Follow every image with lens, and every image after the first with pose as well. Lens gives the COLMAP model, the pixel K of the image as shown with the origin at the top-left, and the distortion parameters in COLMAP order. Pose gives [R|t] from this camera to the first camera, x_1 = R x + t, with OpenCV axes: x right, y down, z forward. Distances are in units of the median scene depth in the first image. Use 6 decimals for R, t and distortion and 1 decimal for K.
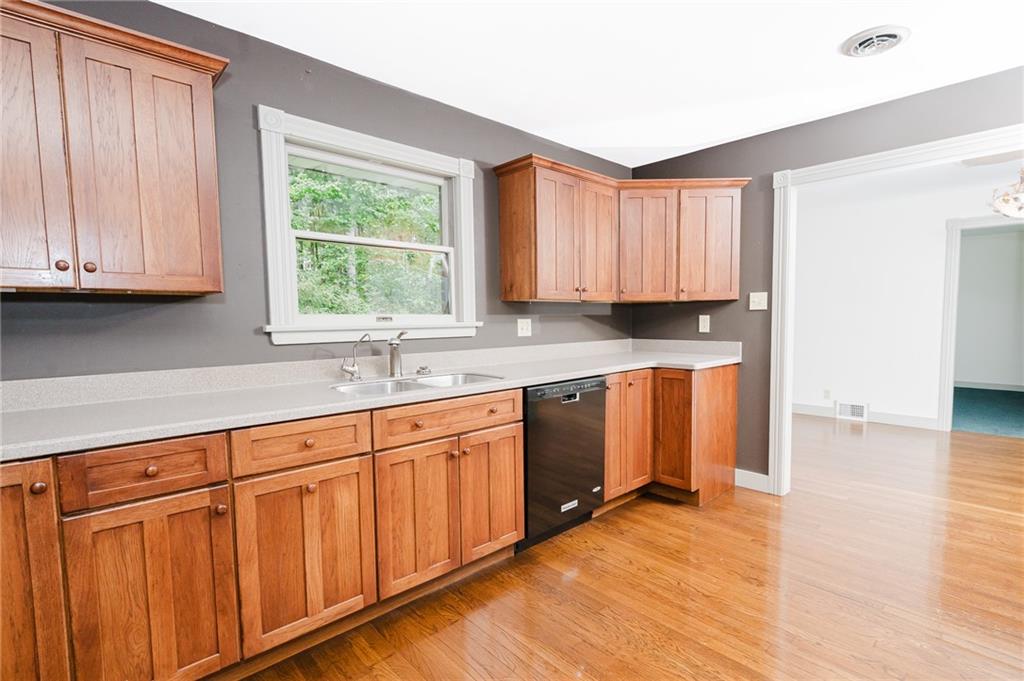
lens RADIAL K [[480.6, 0, 549.4], [0, 480.6, 353.9], [0, 0, 1]] dist [-0.003868, -0.000369]
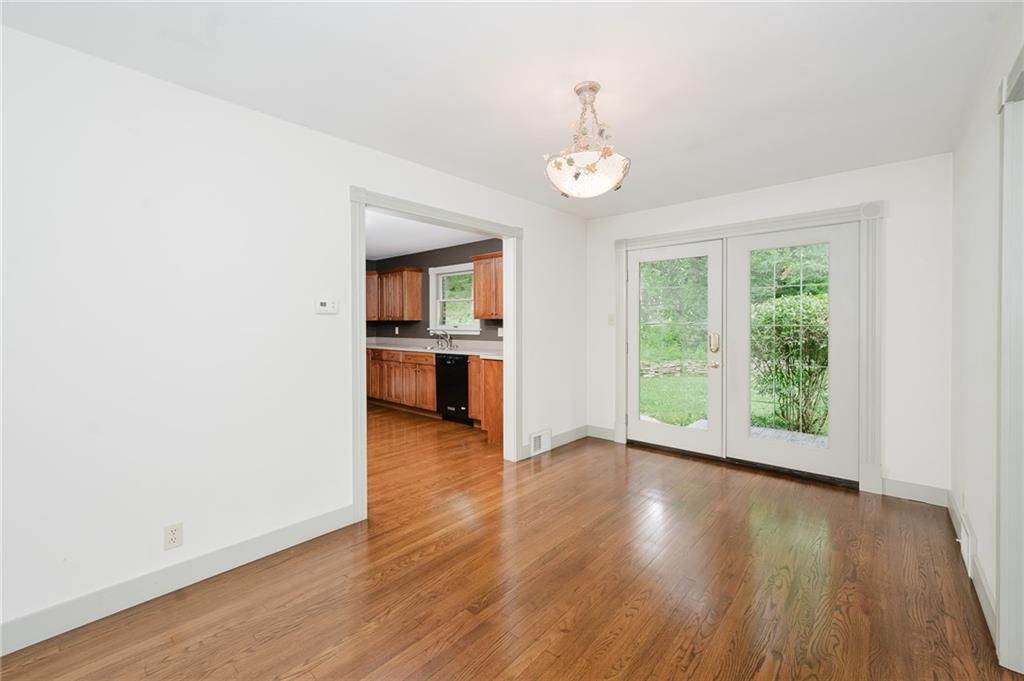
lens RADIAL K [[425.2, 0, 520.5], [0, 425.2, 326.2], [0, 0, 1]] dist [-0.000556, -0.000277]
pose [[0.085922, 0.017955, -0.996140, 2.527151], [-0.075761, 0.997060, 0.011436, -0.155624], [0.993417, 0.074486, 0.087030, 1.344875]]
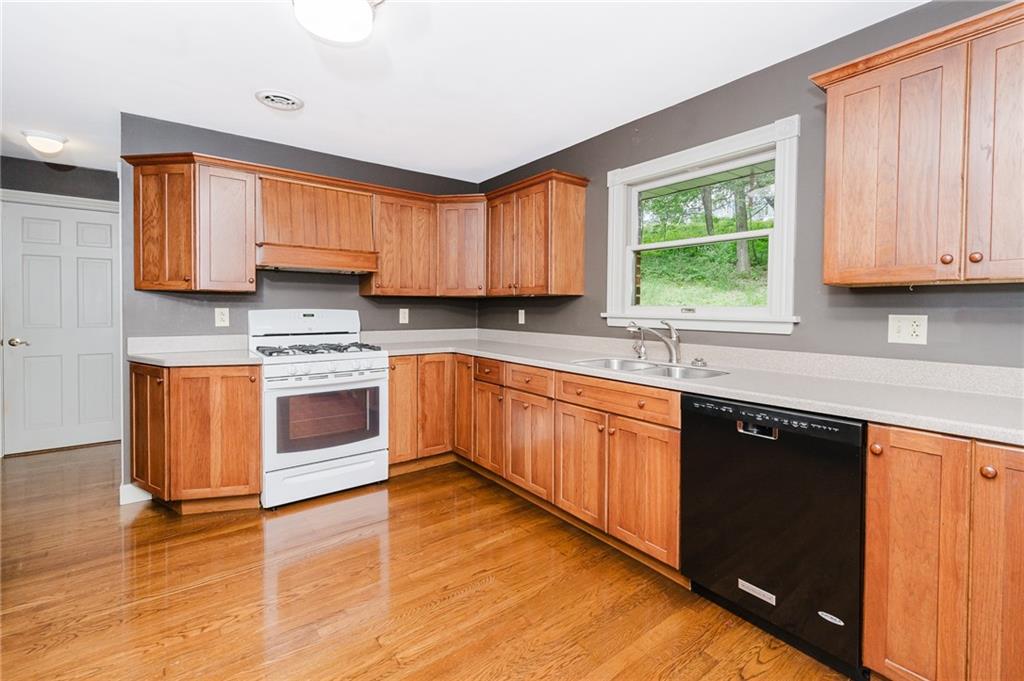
lens RADIAL K [[442.8, 0, 506.9], [0, 442.8, 317.4], [0, 0, 1]] dist [0.000957, 0.000022]
pose [[-0.131590, 0.030761, -0.990827, 0.824973], [-0.081706, 0.995781, 0.041766, -0.075349], [0.987931, 0.086453, -0.128521, 0.838596]]
